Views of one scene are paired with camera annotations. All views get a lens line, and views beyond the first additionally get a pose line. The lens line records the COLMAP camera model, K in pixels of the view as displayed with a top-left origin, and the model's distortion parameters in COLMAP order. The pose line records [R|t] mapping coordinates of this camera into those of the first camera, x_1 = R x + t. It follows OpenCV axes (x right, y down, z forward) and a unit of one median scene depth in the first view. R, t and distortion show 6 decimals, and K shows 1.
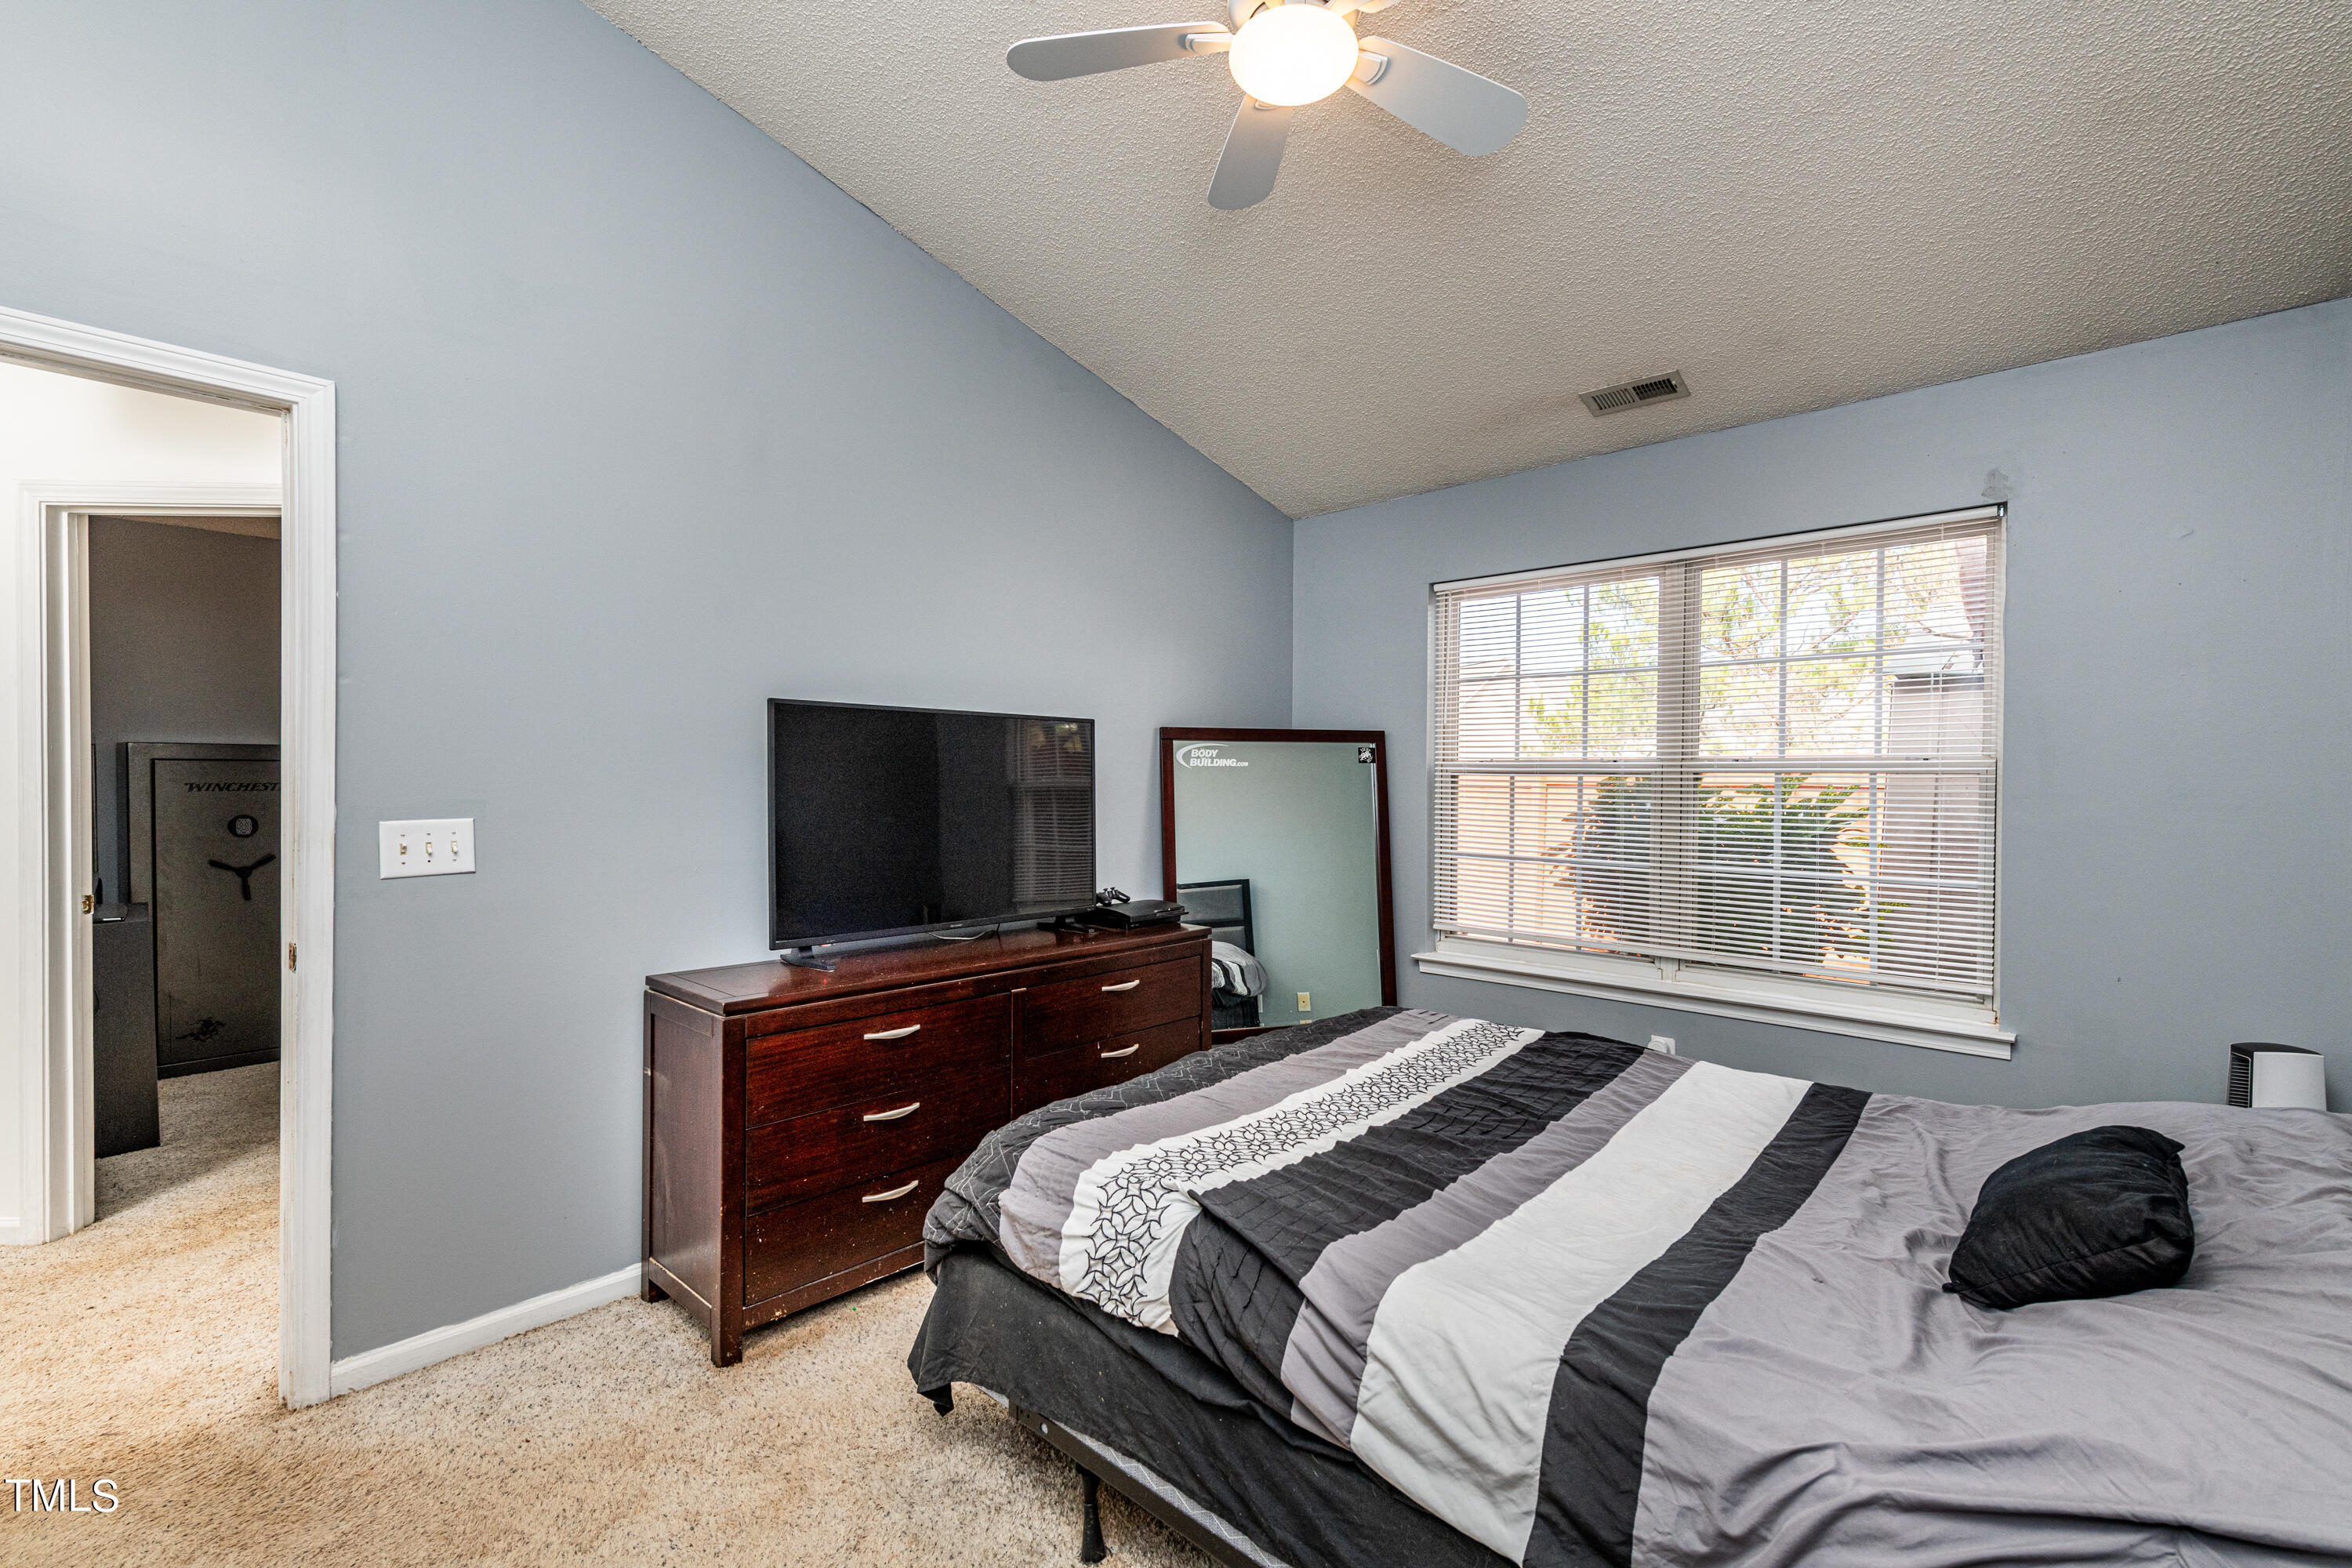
lens RADIAL K [[1020.4, 0, 1181.7], [0, 1020.4, 781.6], [0, 0, 1]] dist [0.022170, 0.000223]
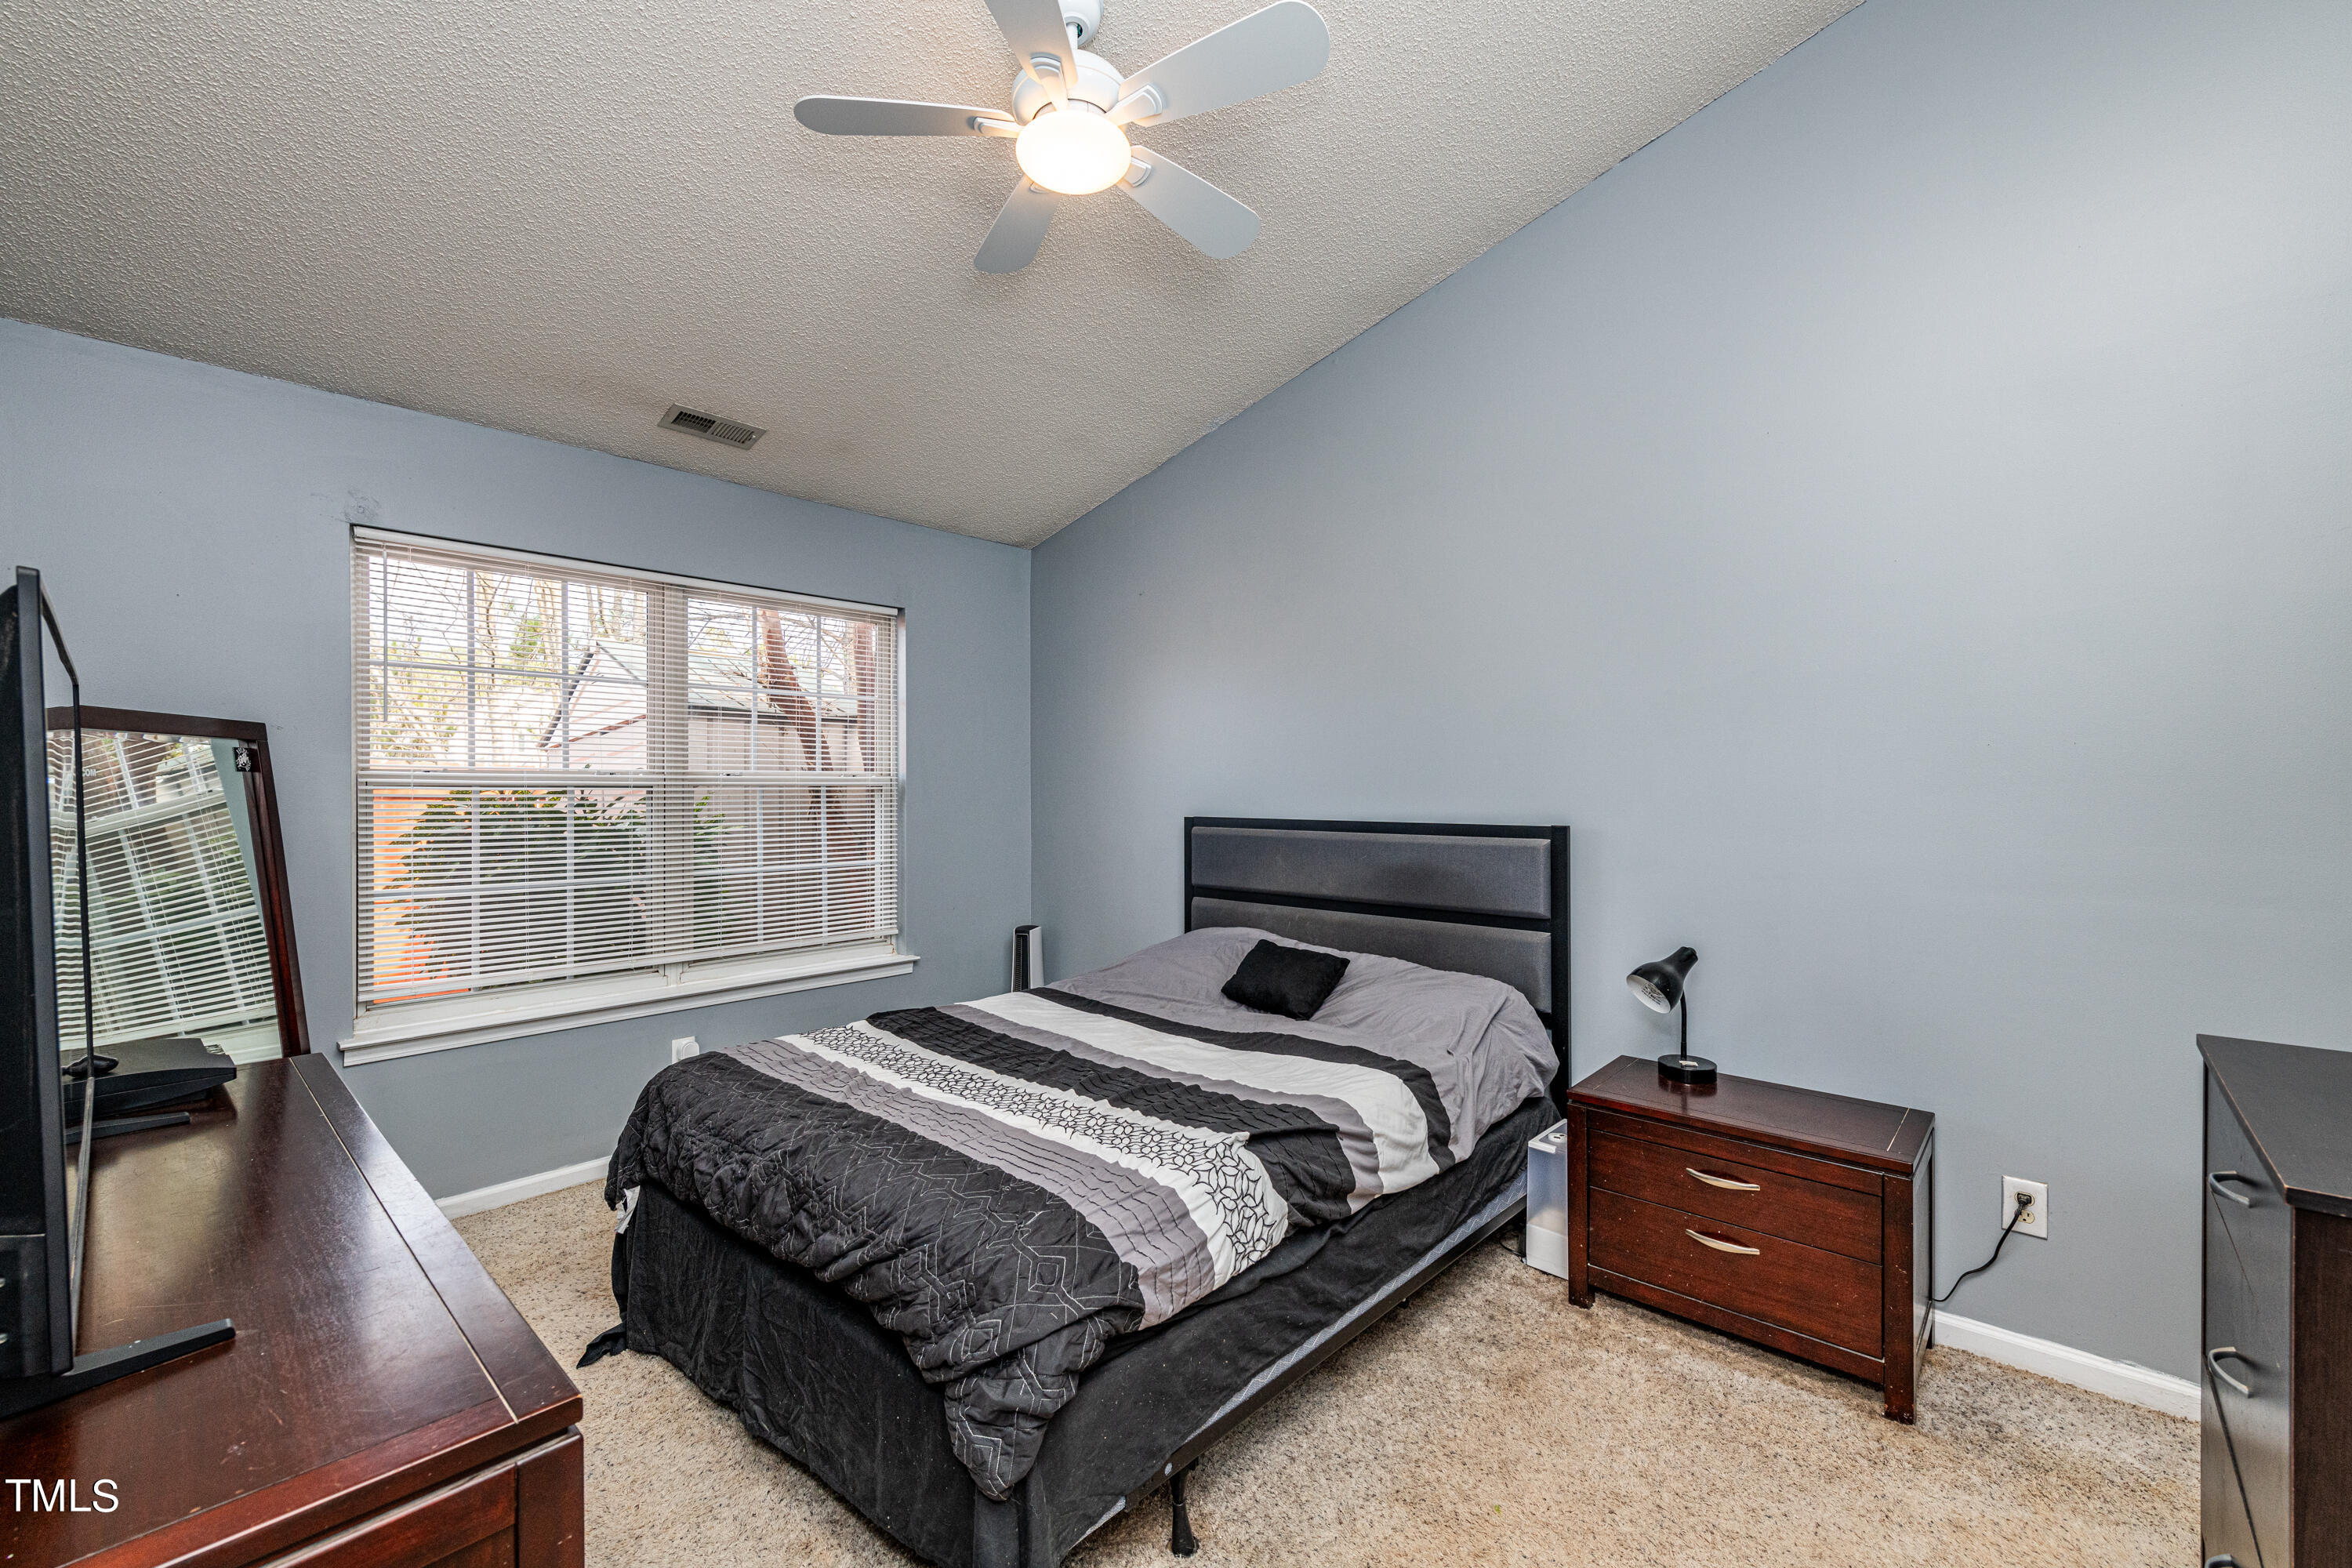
lens RADIAL K [[972.5, 0, 1180.4], [0, 972.5, 792.4], [0, 0, 1]] dist [-0.000591, -0.000018]
pose [[-0.011707, -0.008221, 0.999898, -0.522491], [0.006713, 0.999943, 0.008300, -0.007199], [-0.999909, 0.006809, -0.011651, 0.497668]]
